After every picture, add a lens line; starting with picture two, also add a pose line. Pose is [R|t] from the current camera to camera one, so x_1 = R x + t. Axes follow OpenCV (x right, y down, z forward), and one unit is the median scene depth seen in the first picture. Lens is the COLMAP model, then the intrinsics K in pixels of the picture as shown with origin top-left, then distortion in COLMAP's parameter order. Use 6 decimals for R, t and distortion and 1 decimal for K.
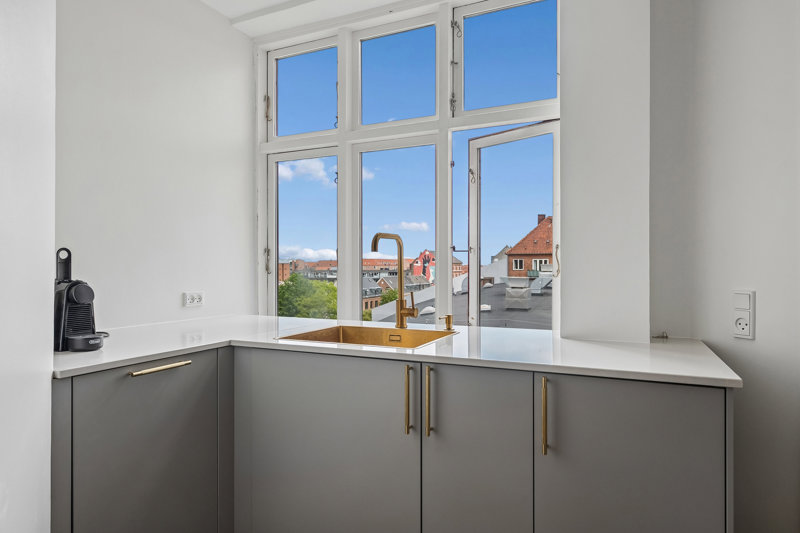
lens RADIAL K [[489.0, 0, 400.0], [0, 489.0, 266.5], [0, 0, 1]] dist [0.040726, 0.000155]
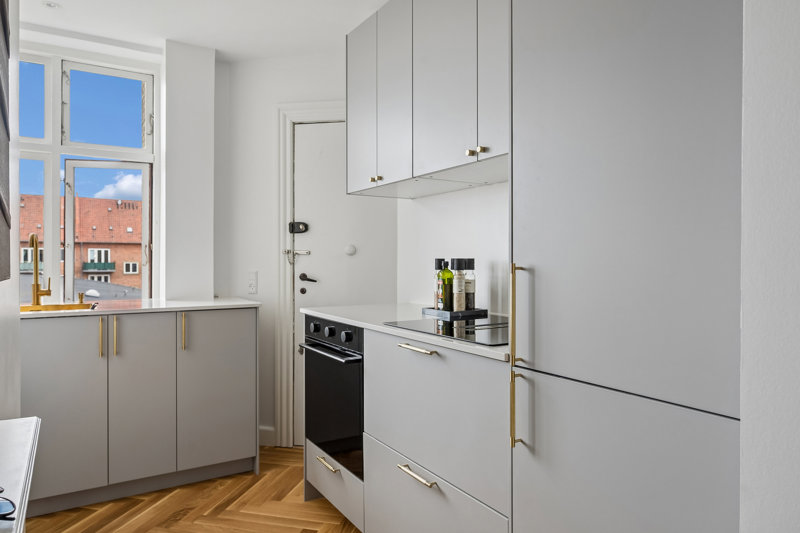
lens RADIAL K [[505.4, 0, 400.0], [0, 505.4, 266.5], [0, 0, 1]] dist [-0.000007, -0.000001]
pose [[0.554105, -0.005207, 0.832430, -0.770919], [-0.002749, 0.999964, 0.008085, 0.010145], [-0.832442, -0.006768, 0.554071, -0.732426]]
